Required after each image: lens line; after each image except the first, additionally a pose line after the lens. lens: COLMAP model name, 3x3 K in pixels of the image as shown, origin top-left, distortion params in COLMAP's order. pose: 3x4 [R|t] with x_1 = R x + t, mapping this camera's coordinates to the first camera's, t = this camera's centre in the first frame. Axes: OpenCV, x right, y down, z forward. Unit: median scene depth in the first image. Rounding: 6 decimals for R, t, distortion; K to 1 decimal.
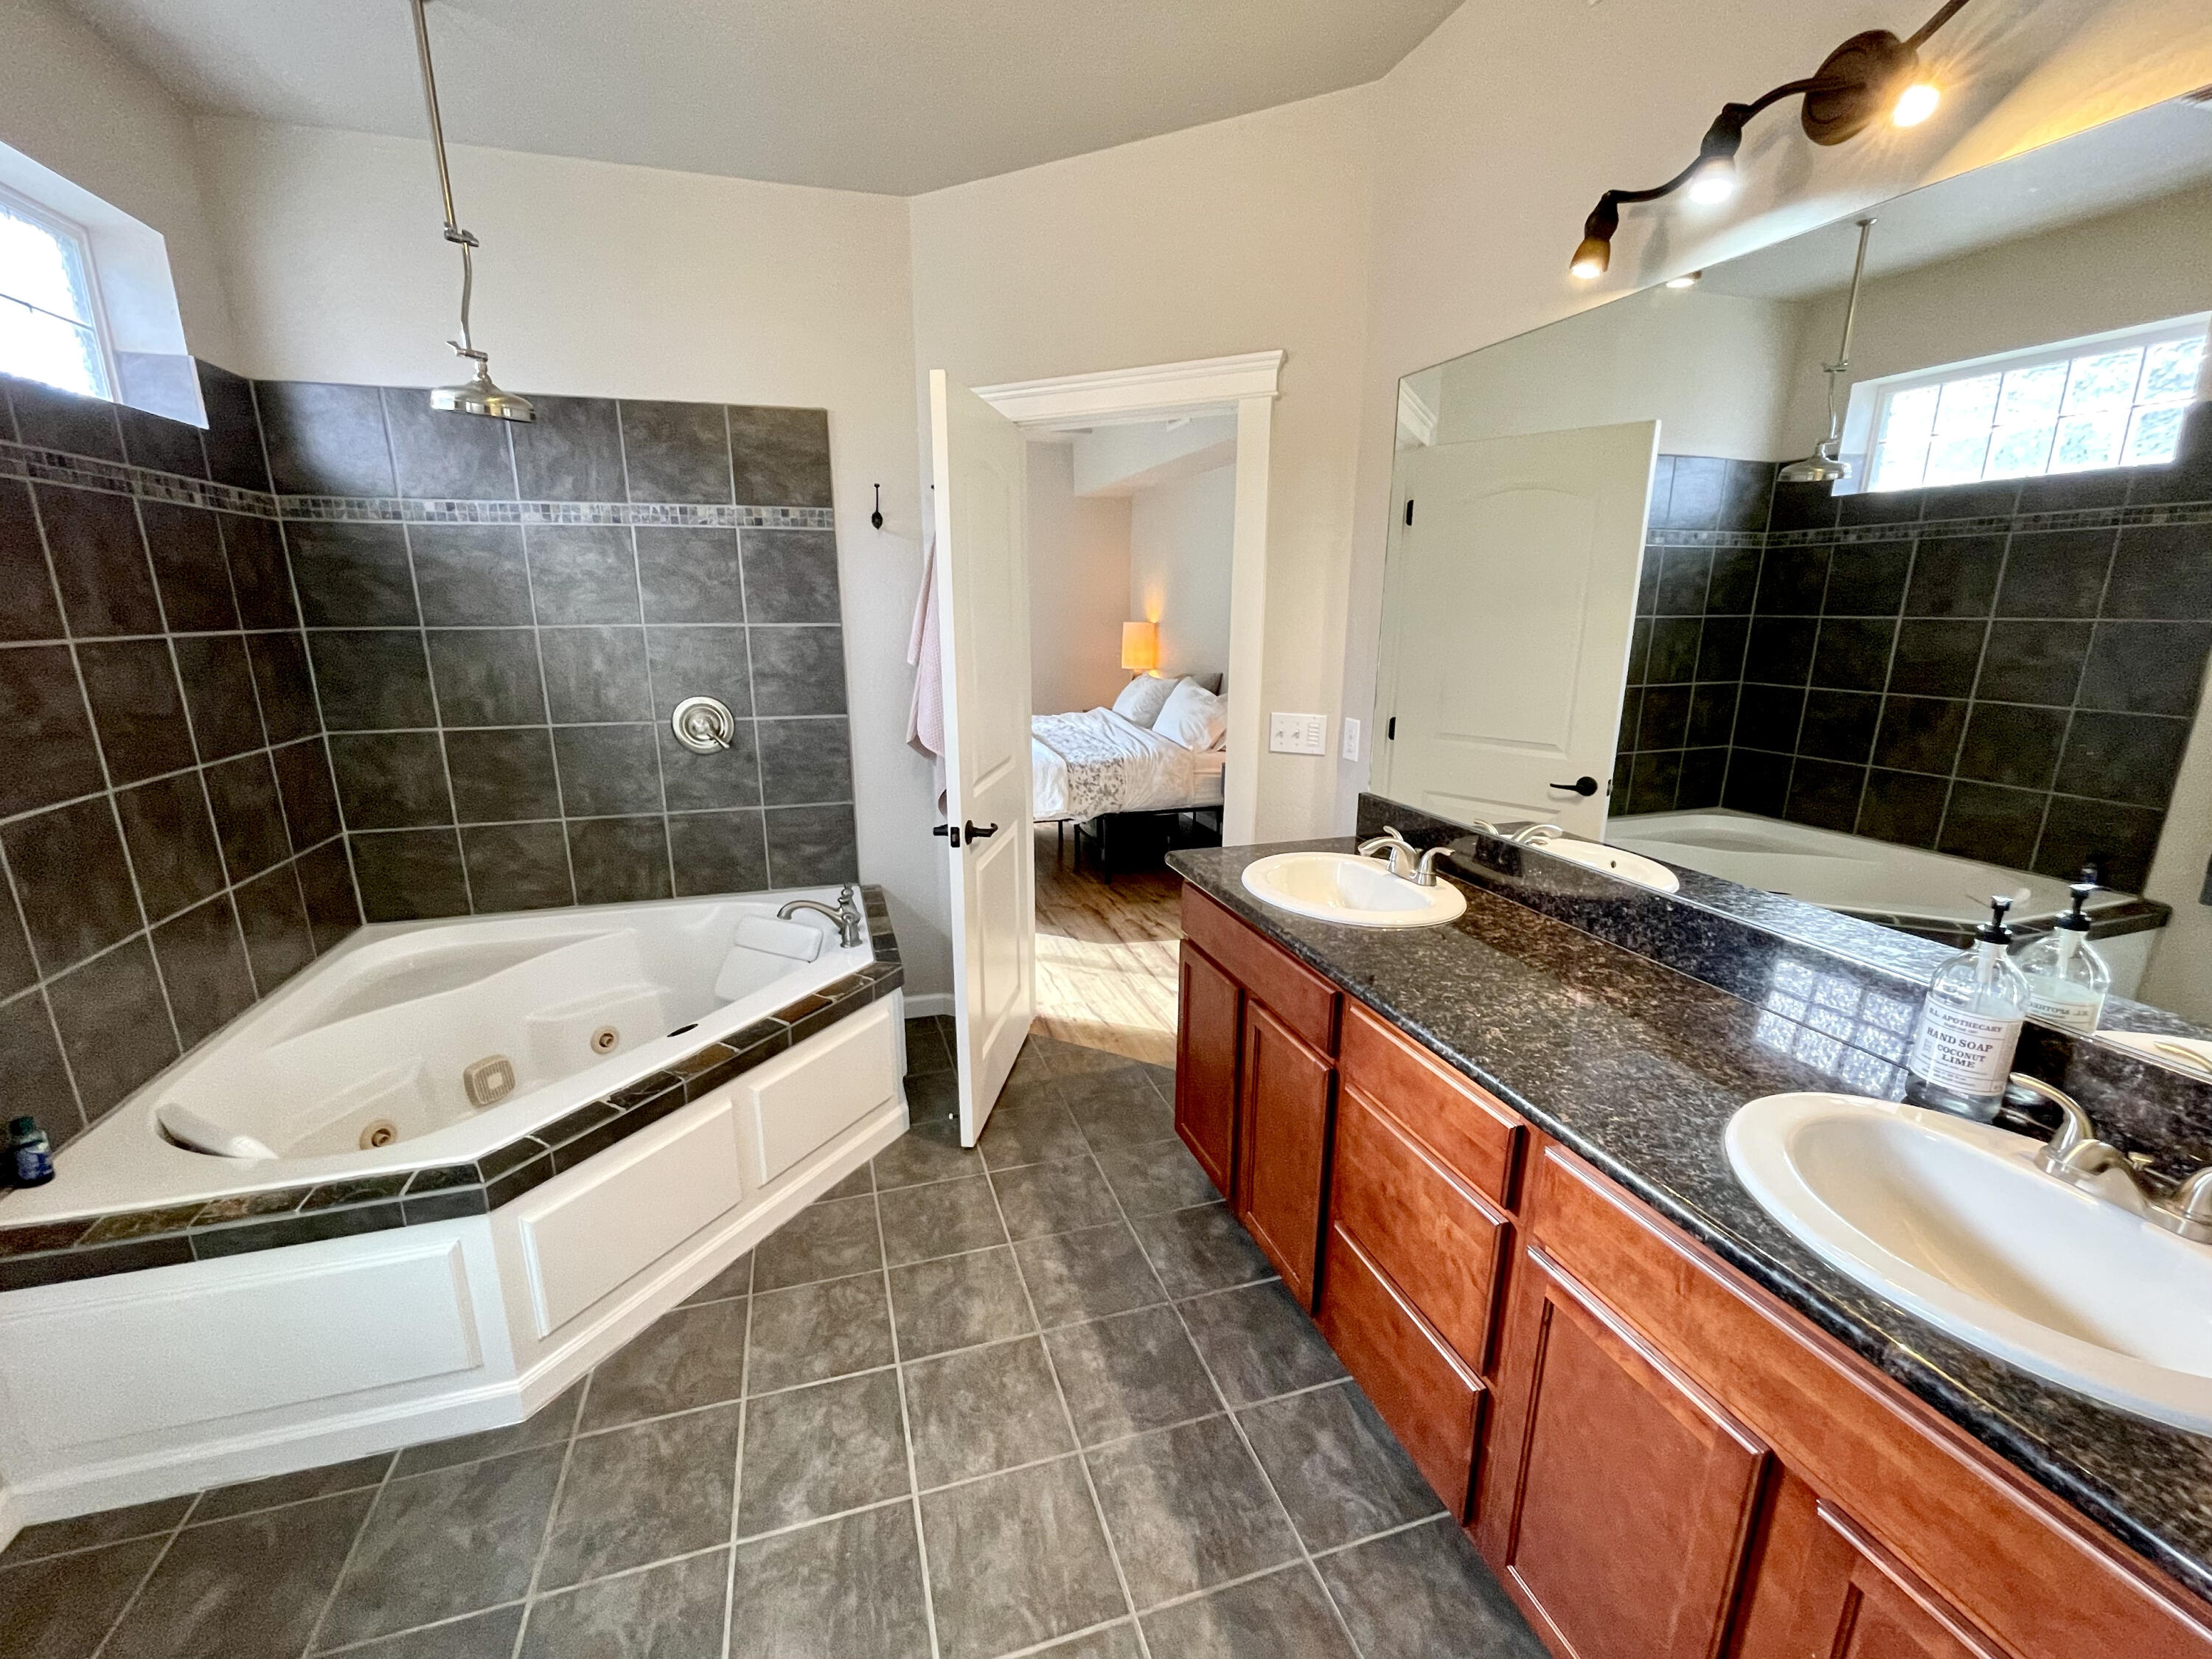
lens RADIAL K [[923.3, 0, 1086.7], [0, 923.3, 838.2], [0, 0, 1]] dist [-0.001386, 0.000146]
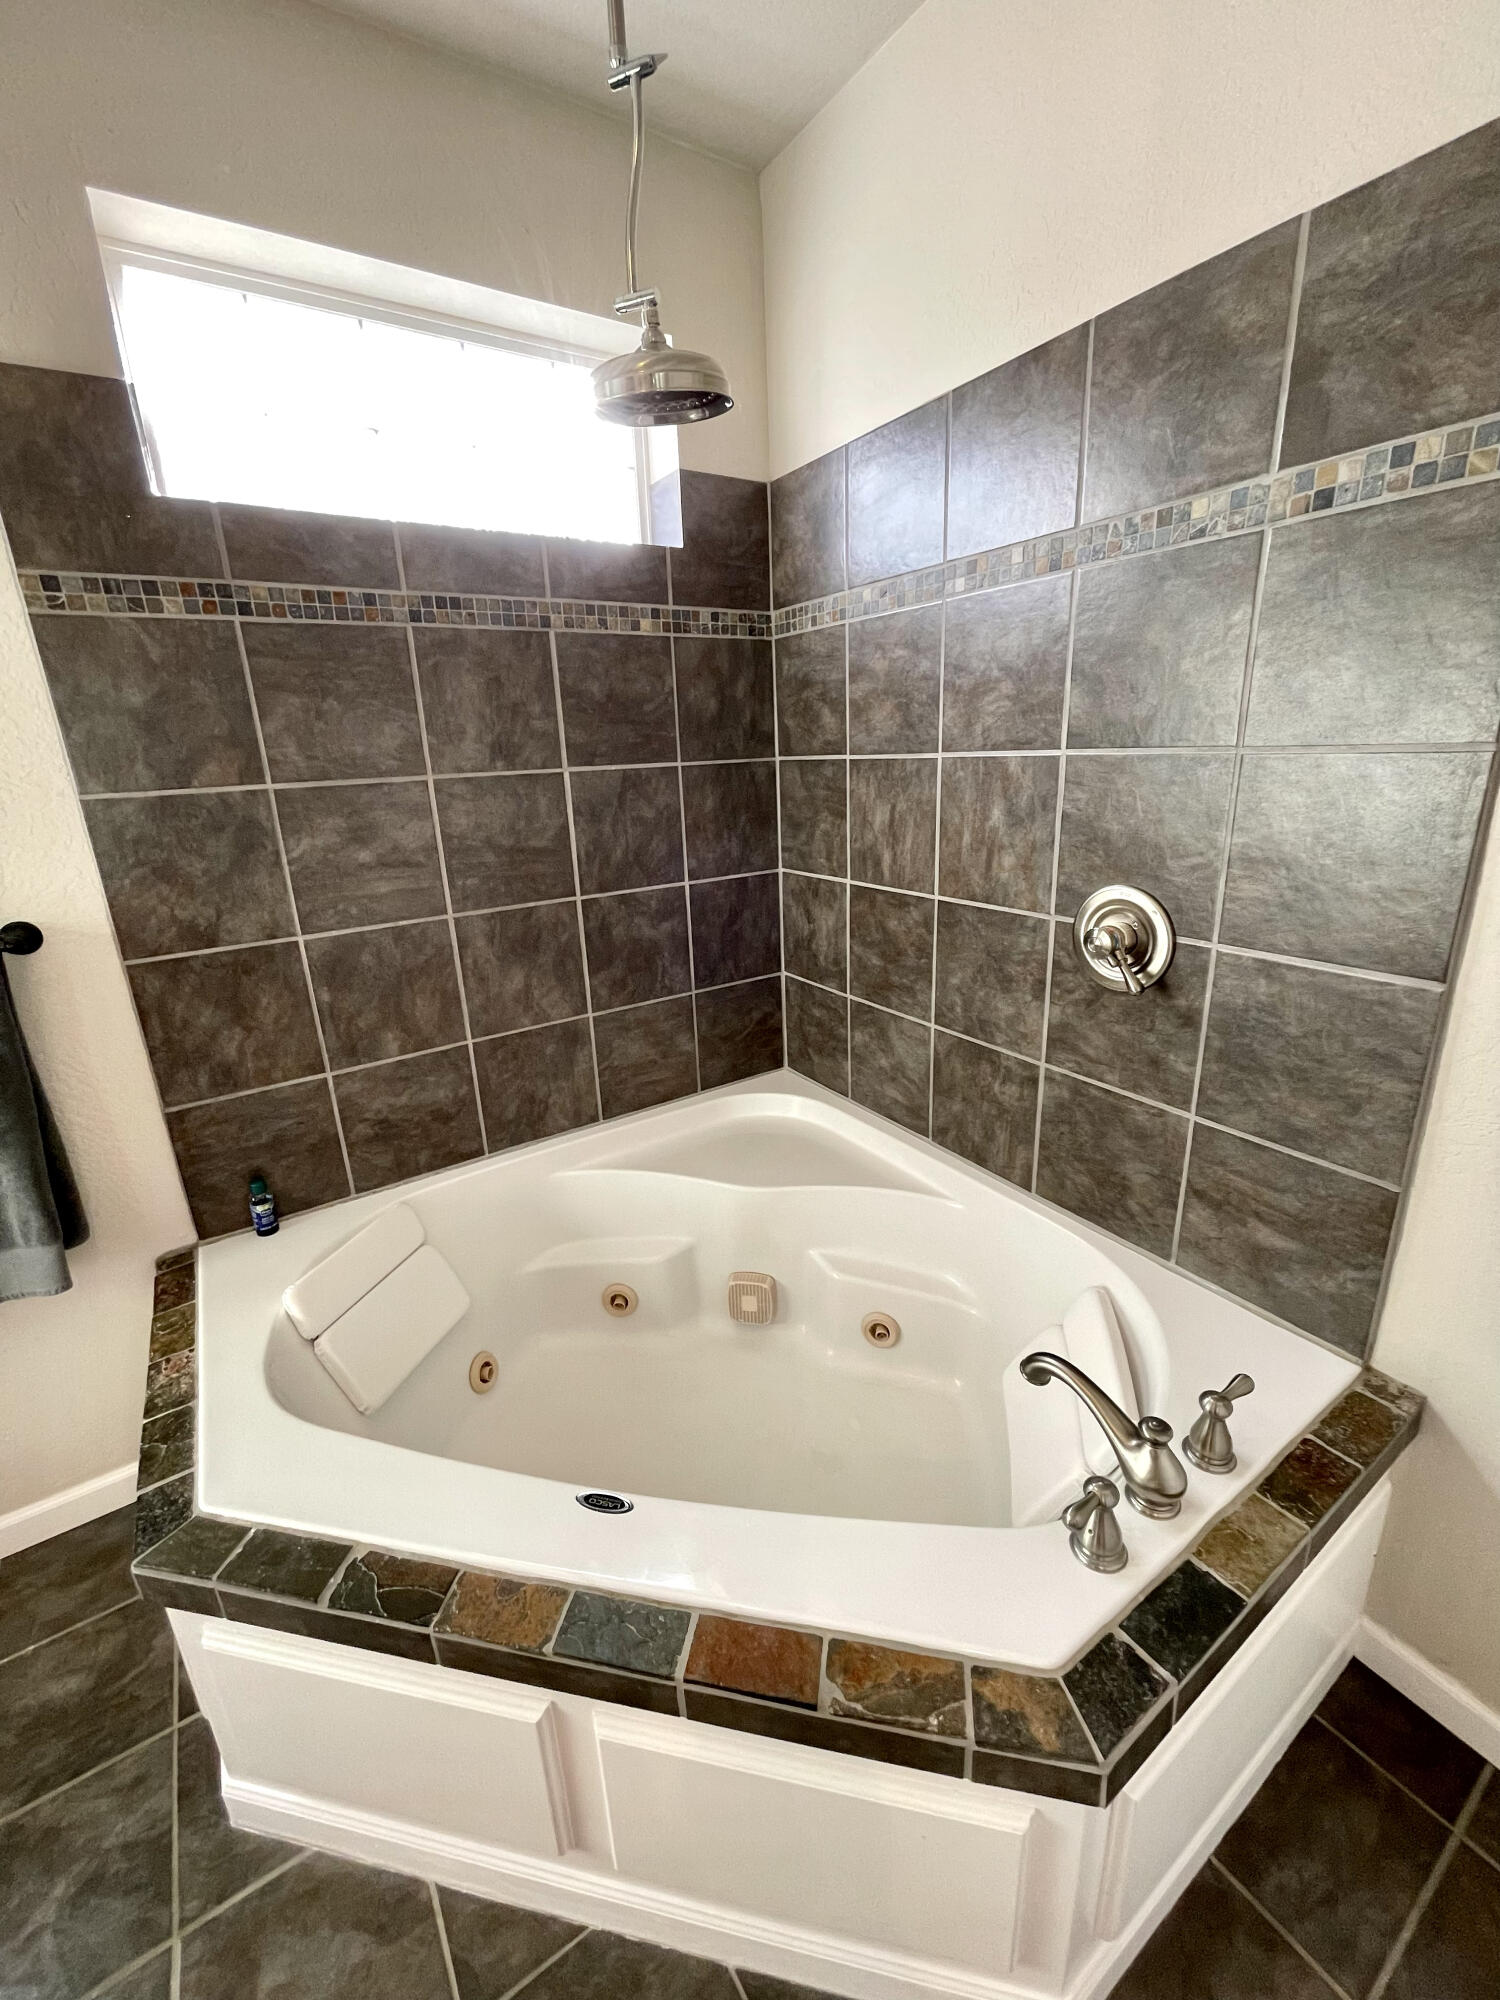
lens RADIAL K [[814.1, 0, 742.2], [0, 814.1, 986.7], [0, 0, 1]] dist [0.001485, 0.000734]
pose [[0.285288, 0.265425, -0.920956, -0.033563], [-0.197058, 0.956604, 0.214656, -0.165762], [0.937965, 0.120243, 0.325212, 0.687555]]
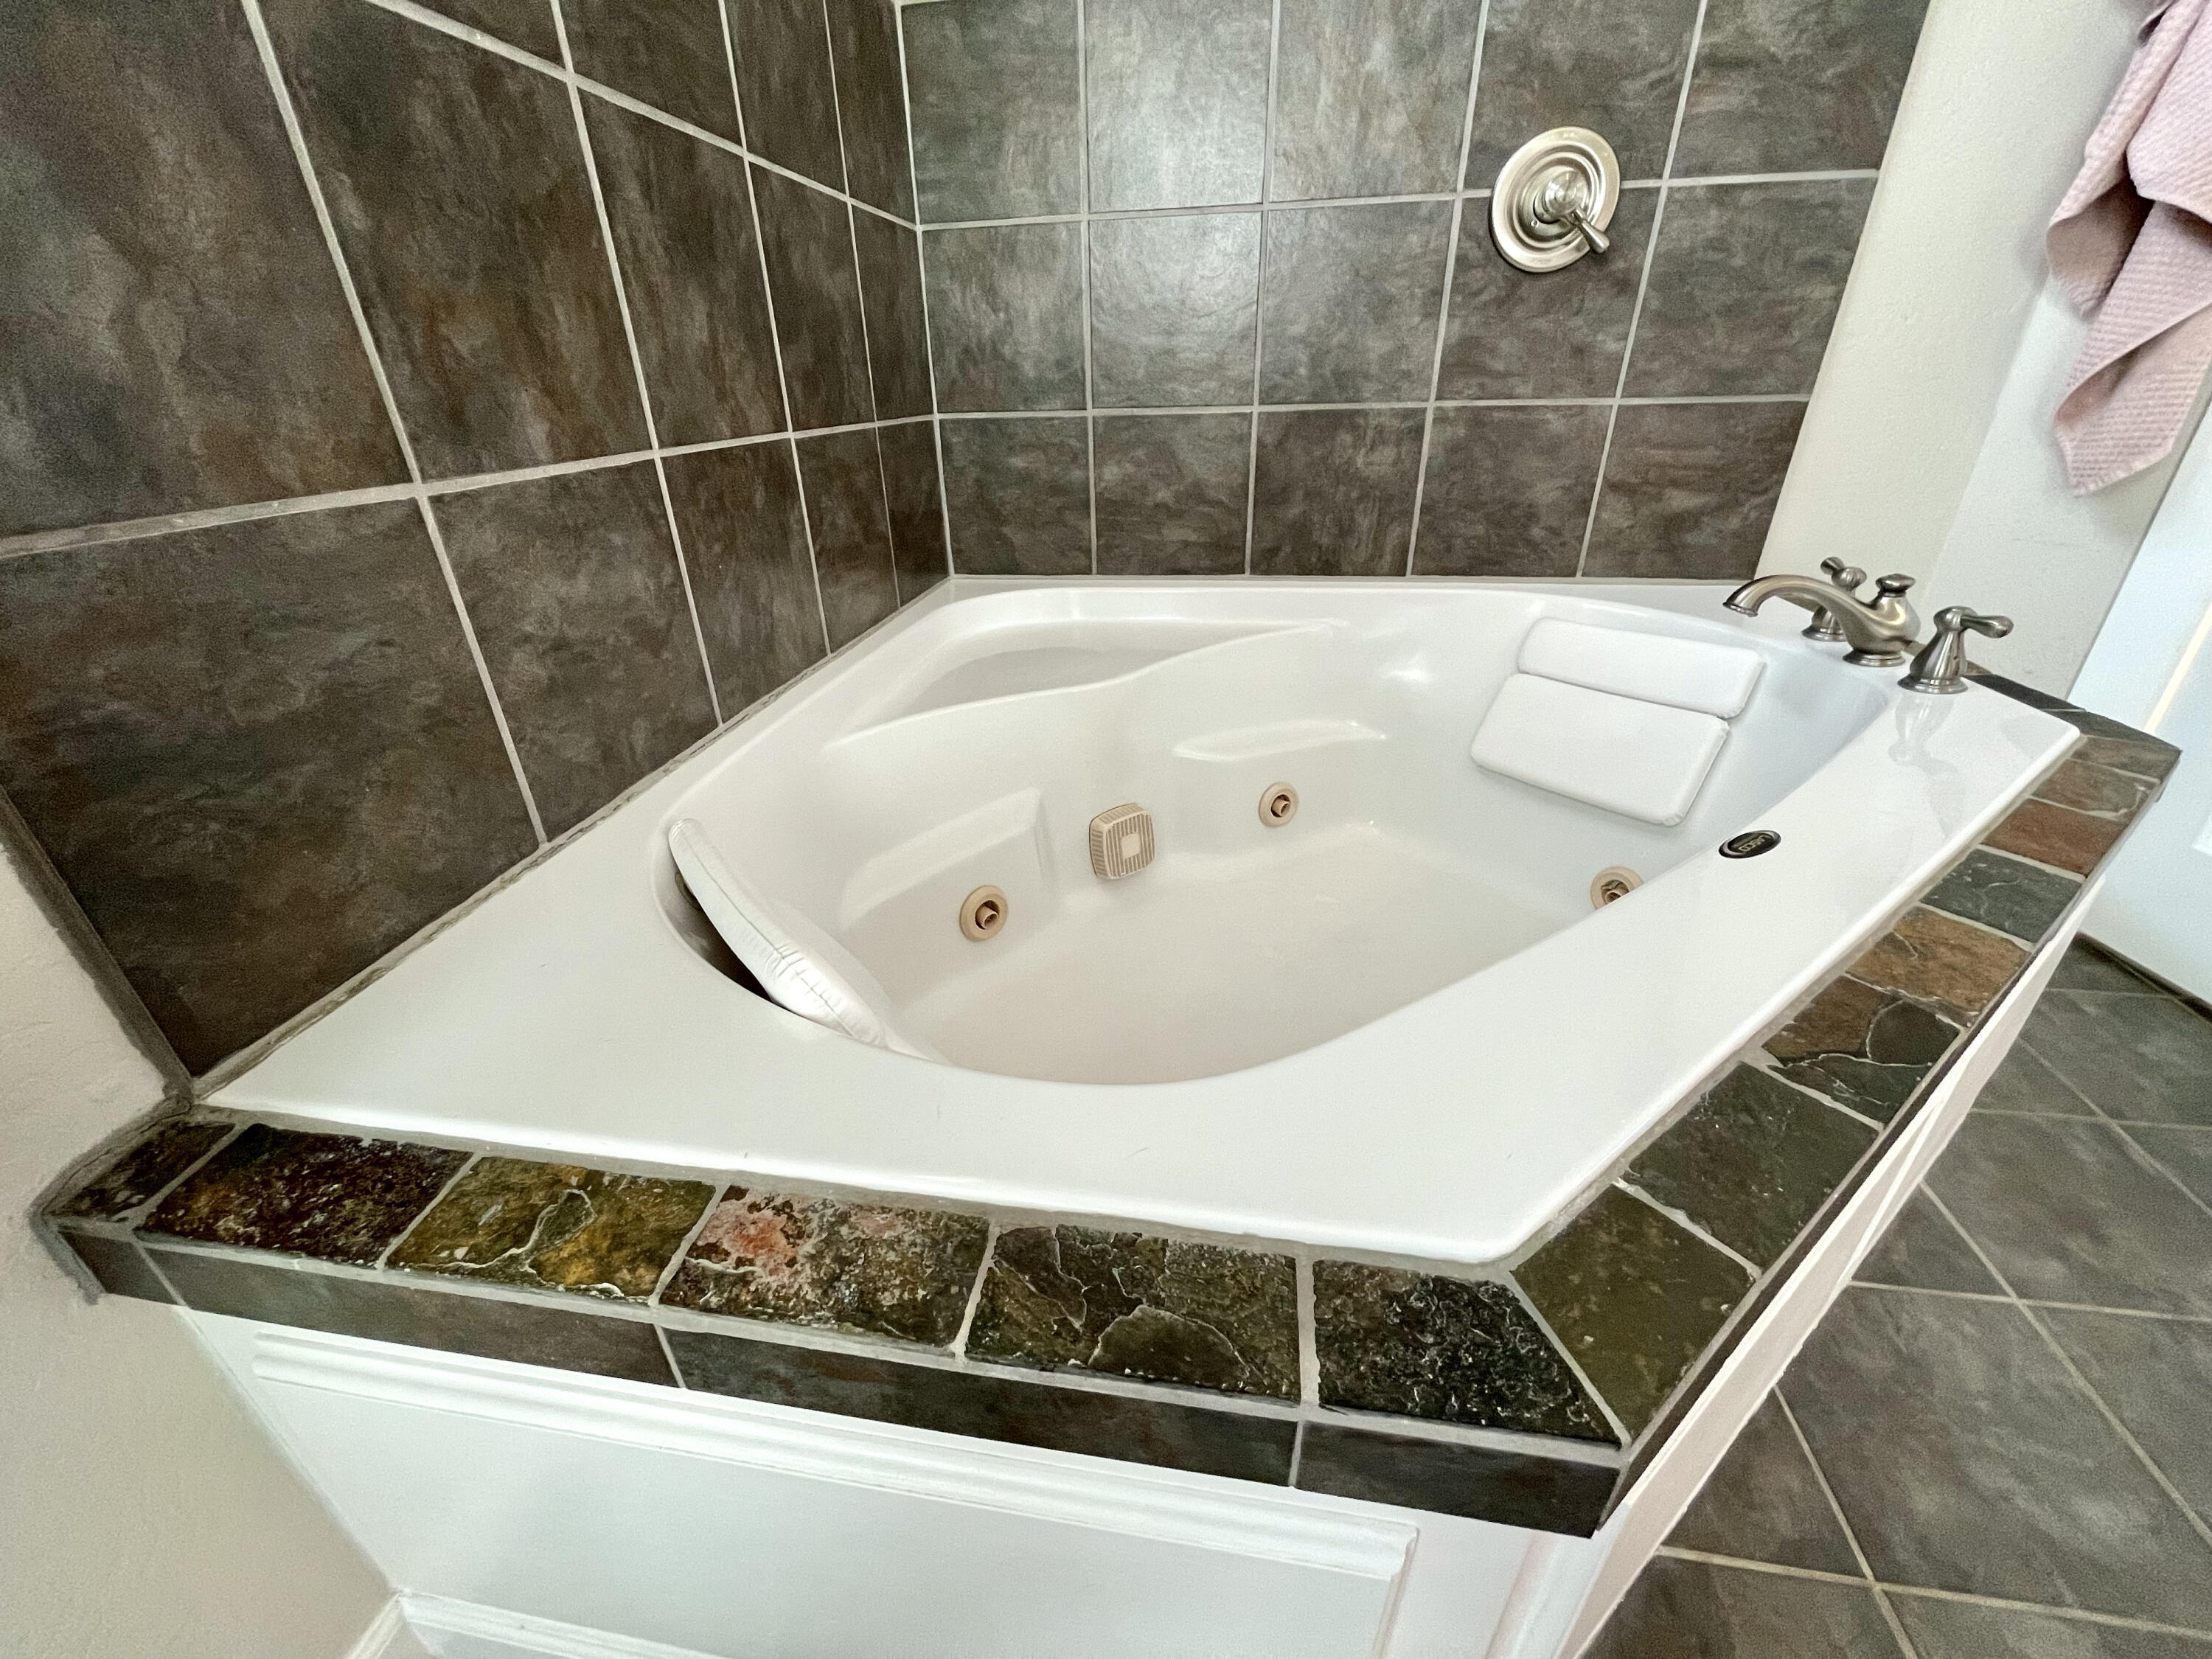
lens RADIAL K [[900.4, 0, 1094.1], [0, 900.4, 832.7], [0, 0, 1]] dist [0.001485, 0.000734]
pose [[0.901419, 0.177157, -0.395043, -0.416039], [-0.084009, 0.966679, 0.241813, 0.110092], [0.424719, -0.184788, 0.886266, 0.451731]]
